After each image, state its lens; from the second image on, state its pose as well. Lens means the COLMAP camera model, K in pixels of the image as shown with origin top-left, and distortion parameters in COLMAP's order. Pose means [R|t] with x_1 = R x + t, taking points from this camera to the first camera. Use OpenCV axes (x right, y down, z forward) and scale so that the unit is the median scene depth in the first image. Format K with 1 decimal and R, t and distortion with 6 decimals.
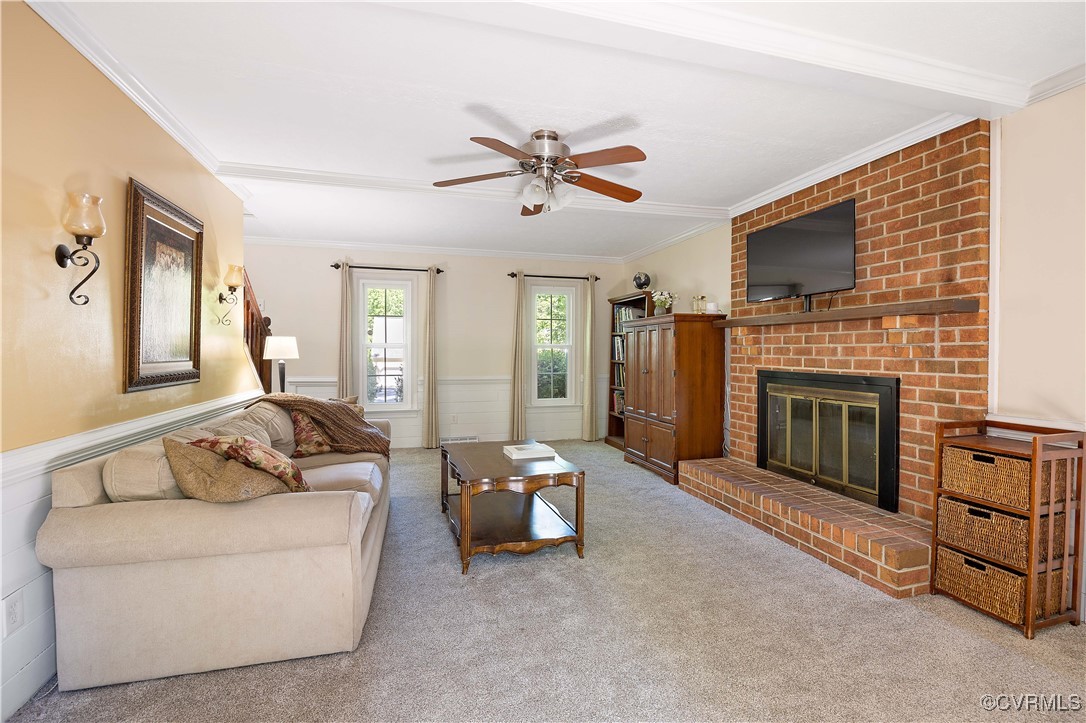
lens RADIAL K [[485.7, 0, 548.6], [0, 485.7, 358.0], [0, 0, 1]] dist [-0.007500, -0.000233]
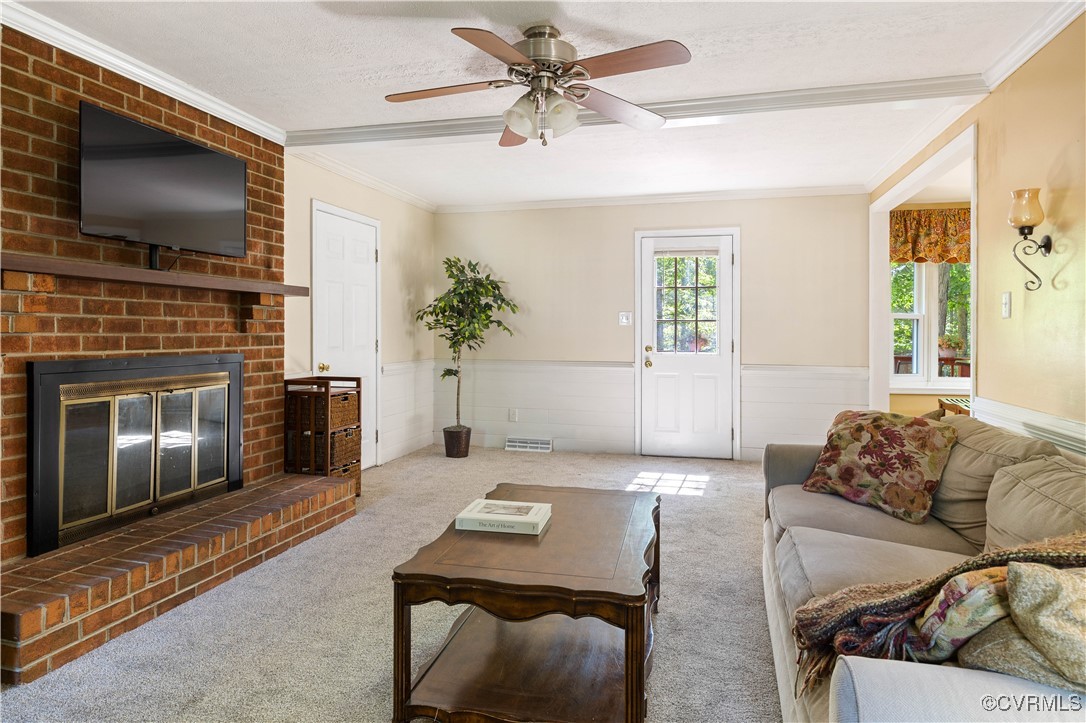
lens RADIAL K [[613.8, 0, 544.7], [0, 613.8, 332.5], [0, 0, 1]] dist [-0.002044, -0.000524]
pose [[-0.853329, -0.007932, 0.521313, -0.414202], [0.000032, 0.999883, 0.015266, -0.018642], [-0.521373, 0.013044, -0.853229, 1.506983]]
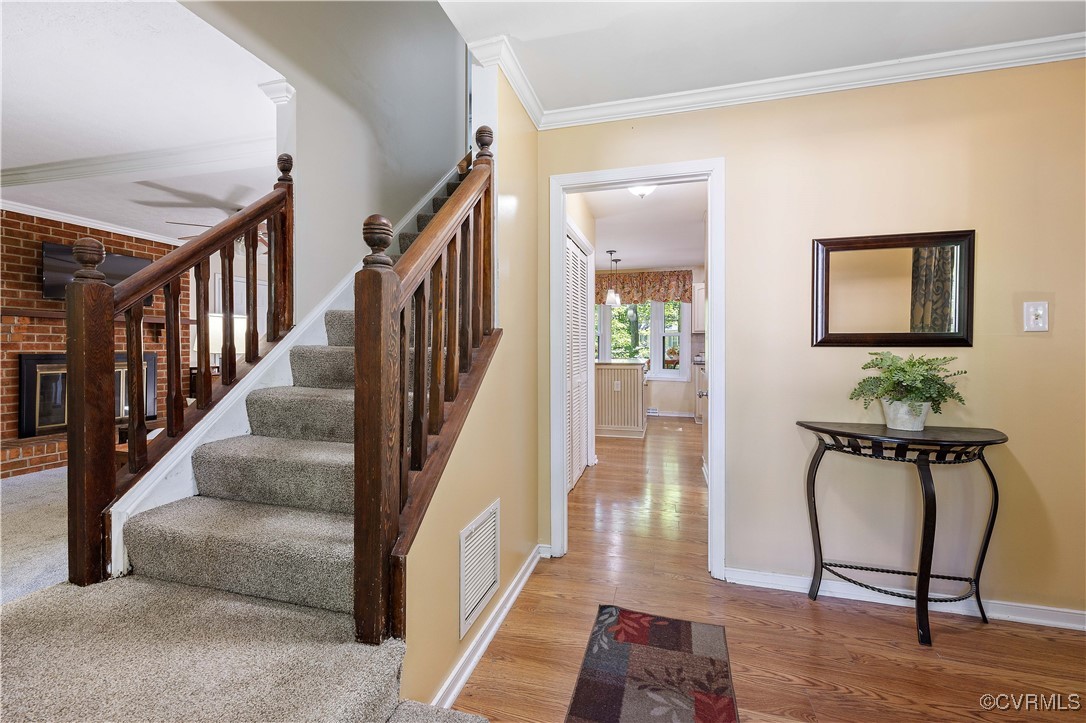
lens RADIAL K [[450.1, 0, 540.0], [0, 450.1, 345.3], [0, 0, 1]] dist [0.004481, 0.000387]
pose [[-0.847386, -0.005964, 0.530944, -1.422504], [0.000058, 0.999936, 0.011325, -0.011106], [-0.530978, 0.009628, -0.847331, 1.501368]]
